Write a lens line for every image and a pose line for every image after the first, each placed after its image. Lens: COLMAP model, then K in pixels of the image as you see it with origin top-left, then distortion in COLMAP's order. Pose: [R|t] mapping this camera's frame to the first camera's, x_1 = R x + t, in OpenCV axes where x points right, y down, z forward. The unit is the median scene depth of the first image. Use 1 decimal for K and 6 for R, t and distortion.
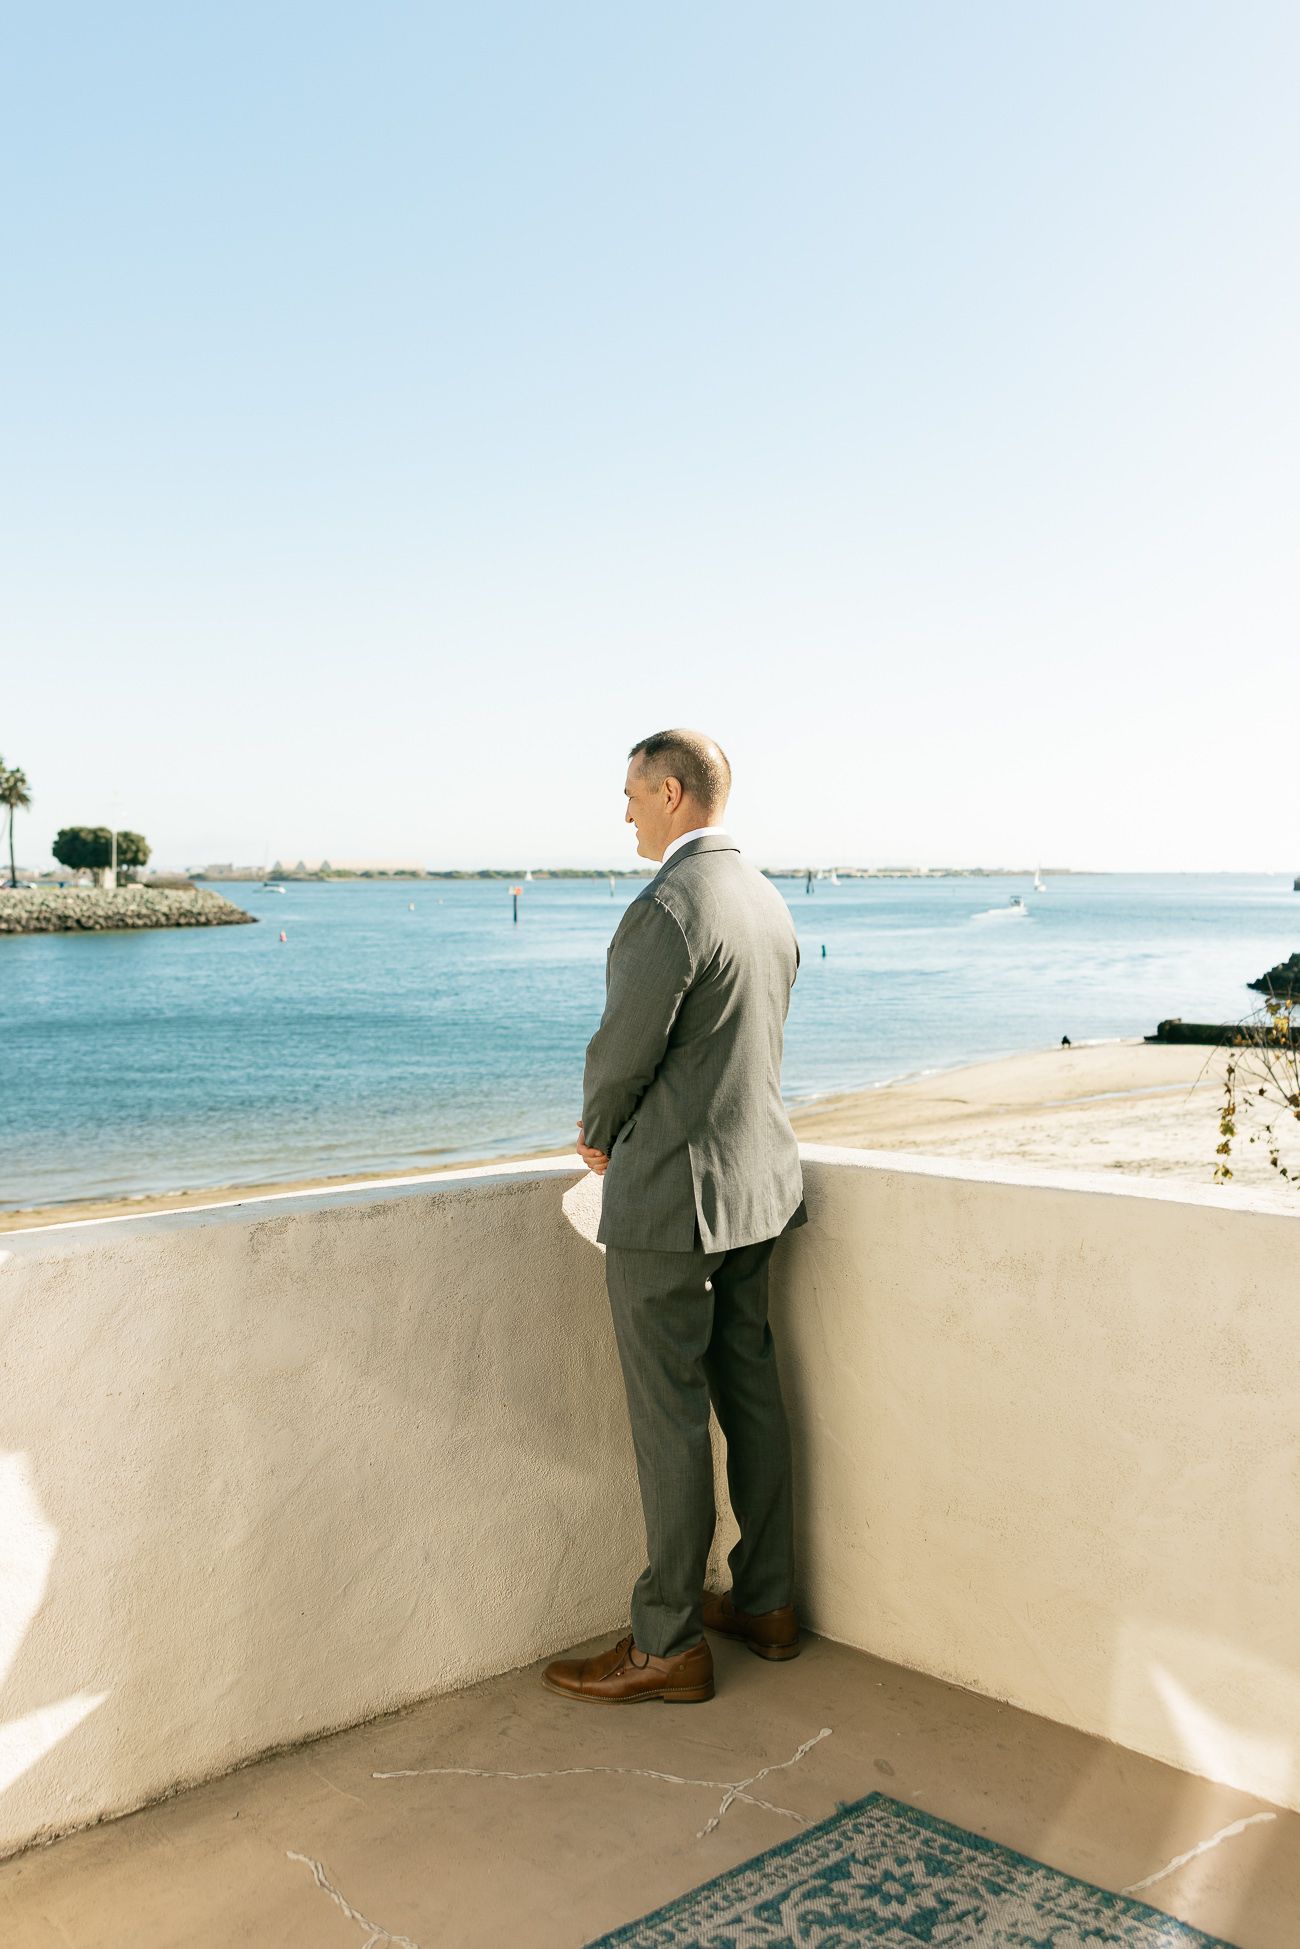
lens RADIAL K [[1866.2, 0, 668.2], [0, 1866.2, 775.7], [0, 0, 1]] dist [0.010567, -0.002210]
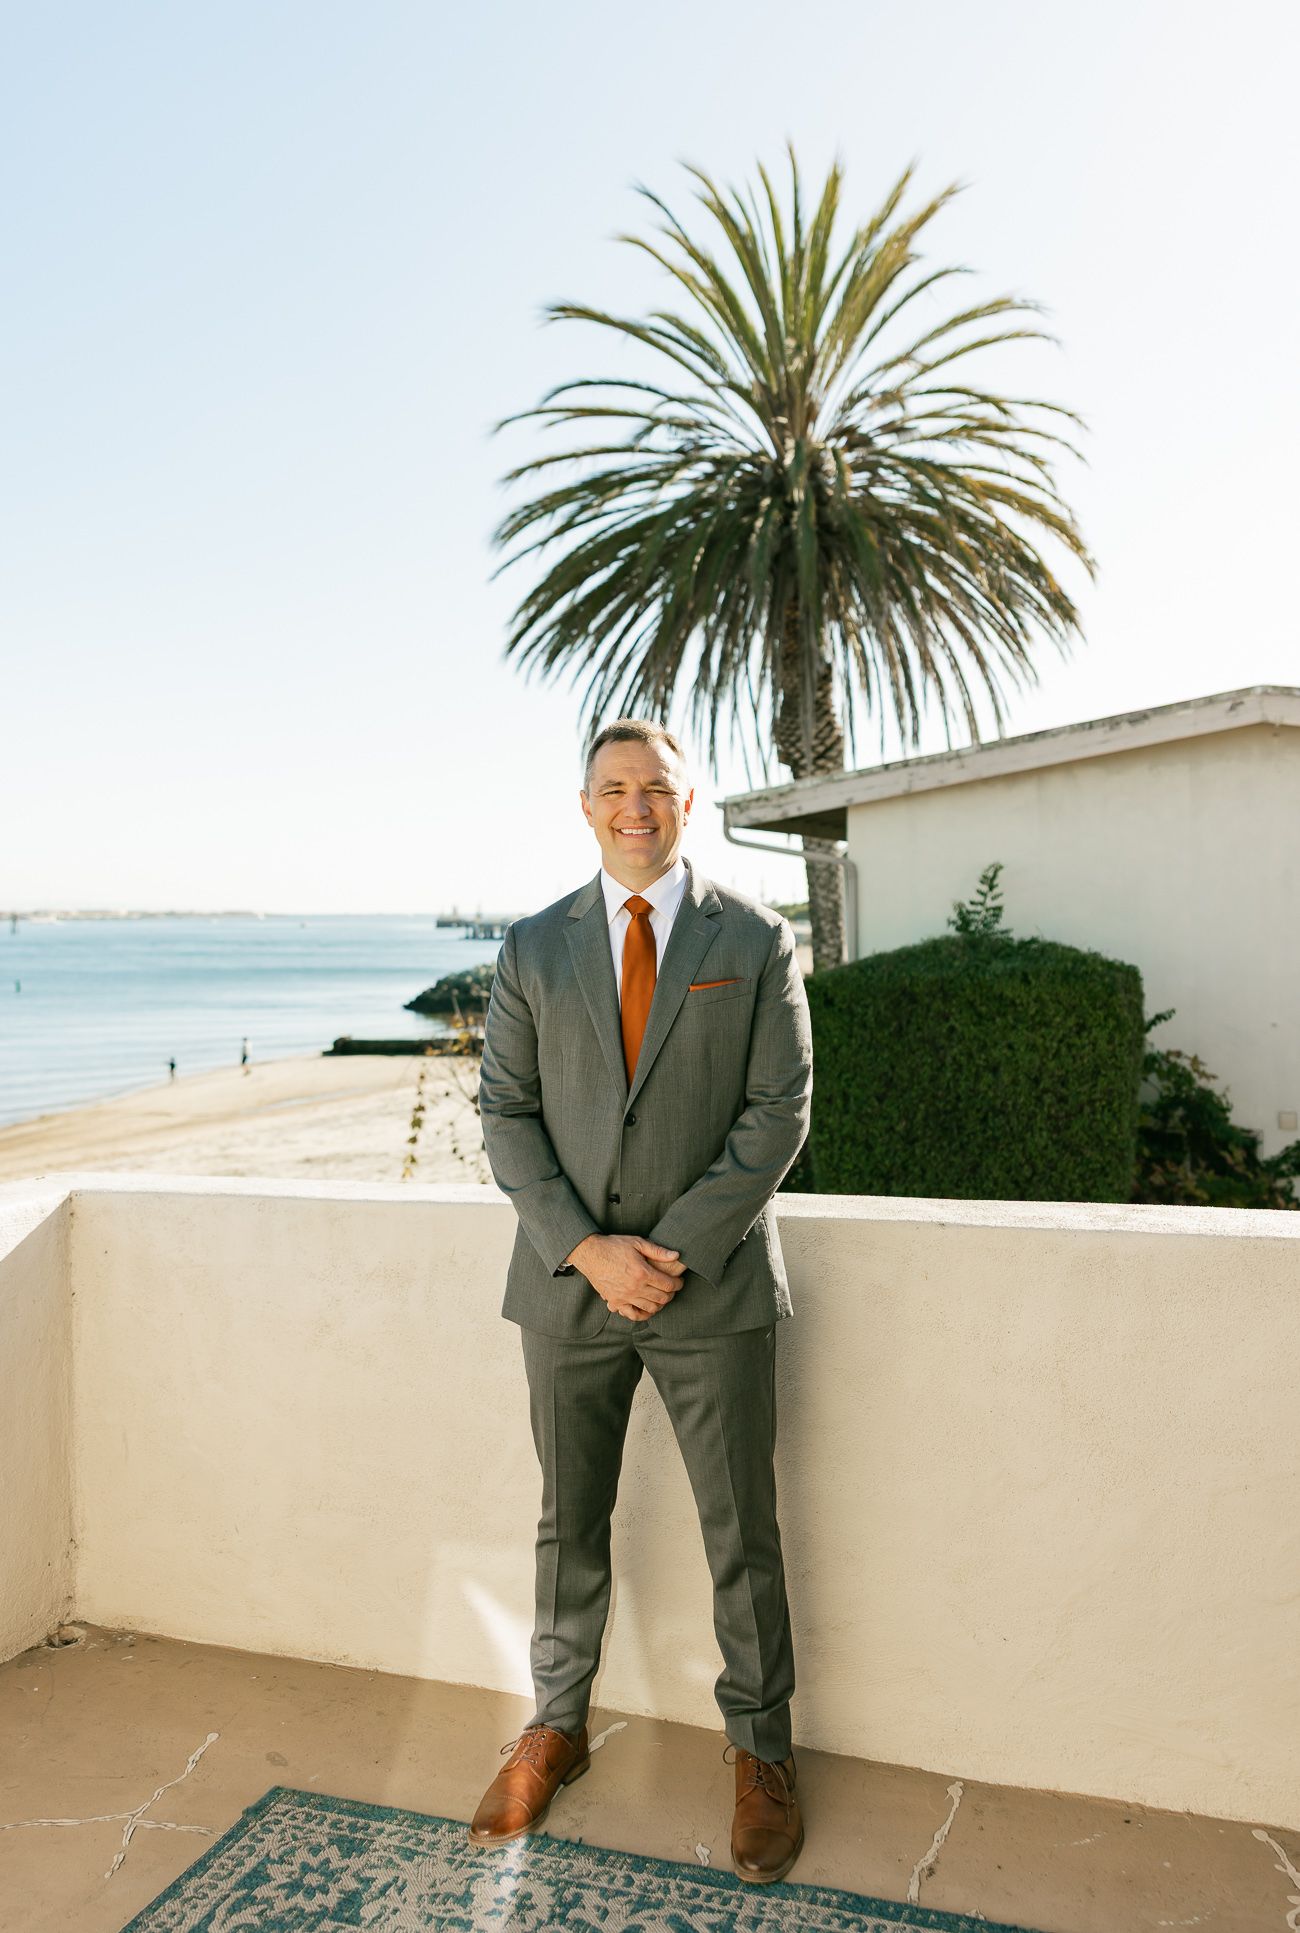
lens RADIAL K [[1584.8, 0, 641.5], [0, 1584.8, 920.6], [0, 0, 1]] dist [0.007629, 0.001986]
pose [[0.898656, -0.003336, 0.438642, -0.089198], [-0.021220, 0.998470, 0.051068, 0.007572], [-0.438141, -0.055200, 0.897210, 0.129746]]
